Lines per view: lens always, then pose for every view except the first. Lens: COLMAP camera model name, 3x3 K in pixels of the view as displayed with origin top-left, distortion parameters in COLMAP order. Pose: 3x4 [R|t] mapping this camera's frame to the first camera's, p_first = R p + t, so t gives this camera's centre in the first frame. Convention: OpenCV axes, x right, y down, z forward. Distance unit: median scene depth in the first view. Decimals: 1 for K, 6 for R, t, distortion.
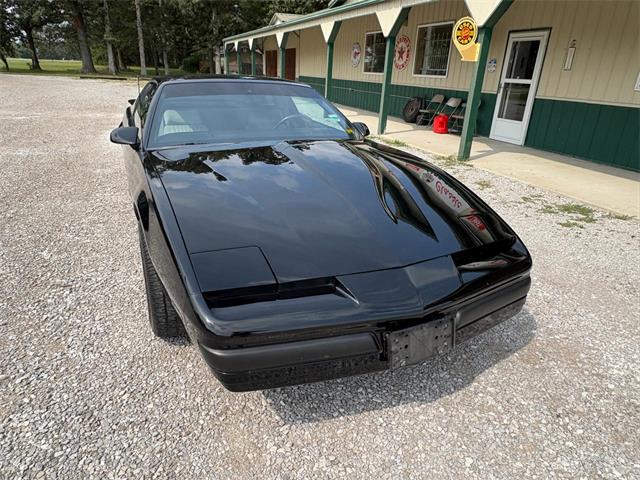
lens RADIAL K [[417.3, 0, 321.1], [0, 417.3, 240.7], [0, 0, 1]] dist [-0.000163, -0.000281]
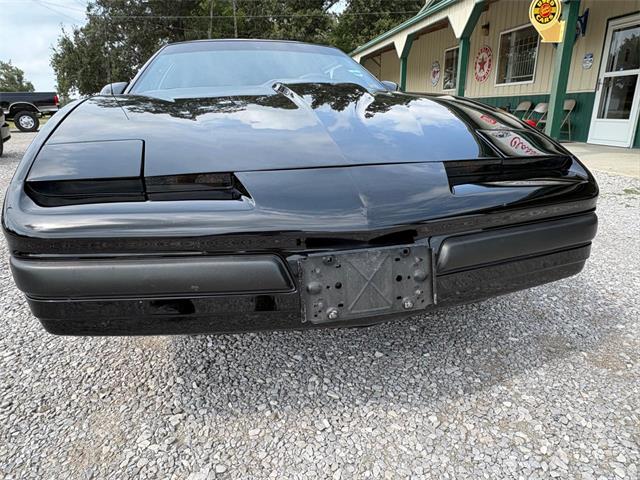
lens RADIAL K [[417.8, 0, 318.4], [0, 417.8, 235.6], [0, 0, 1]] dist [-0.002194, 0.004044]
pose [[0.976664, 0.010731, -0.214504, 0.069688], [-0.031564, 0.995078, -0.093936, 0.055249], [0.212440, 0.098515, 0.972196, 0.095021]]
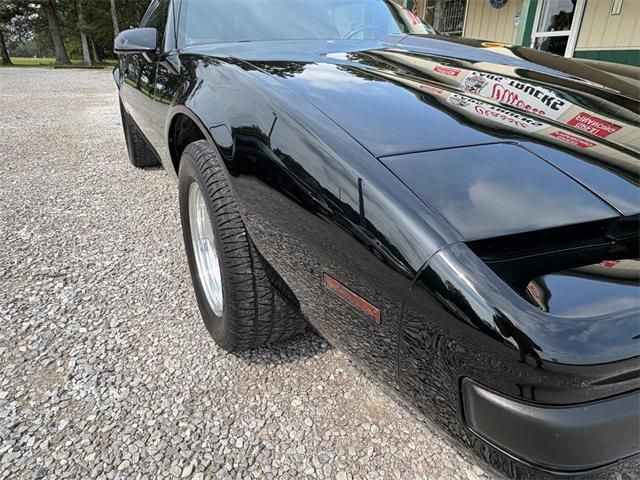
lens RADIAL K [[417.6, 0, 317.9], [0, 417.6, 239.4], [0, 0, 1]] dist [-0.001972, 0.002214]
pose [[0.998749, -0.043894, 0.023961, -0.088304], [0.043444, 0.998876, 0.018959, 0.023052], [-0.024766, -0.017894, 0.999533, 0.137840]]
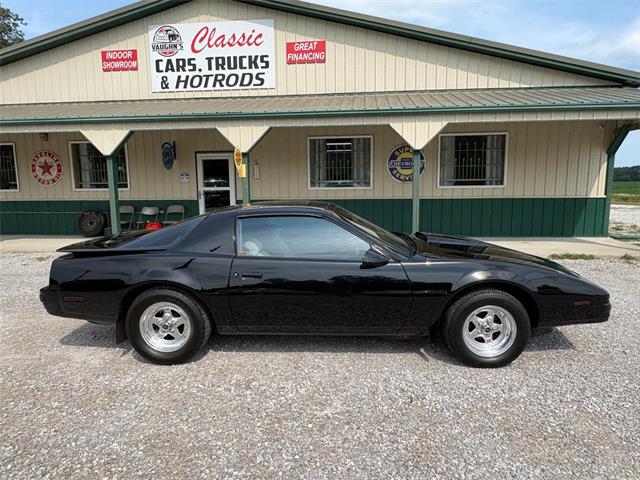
lens RADIAL K [[414.2, 0, 320.5], [0, 414.2, 239.8], [0, 0, 1]] dist [-0.001696, -0.001233]
pose [[0.457780, -0.169401, 0.872777, -0.628078], [0.365395, 0.930788, -0.010992, -0.135730], [-0.810508, 0.323940, 0.487994, 0.226604]]
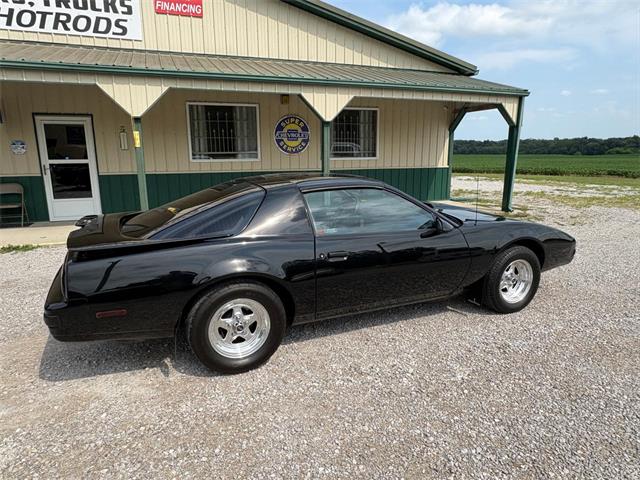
lens RADIAL K [[416.1, 0, 320.3], [0, 416.1, 240.8], [0, 0, 1]] dist [-0.002441, 0.001753]
pose [[0.009856, -0.248159, 0.968669, -0.675515], [0.386728, 0.894282, 0.225167, -0.251642], [-0.922141, 0.372392, 0.104784, 0.503936]]
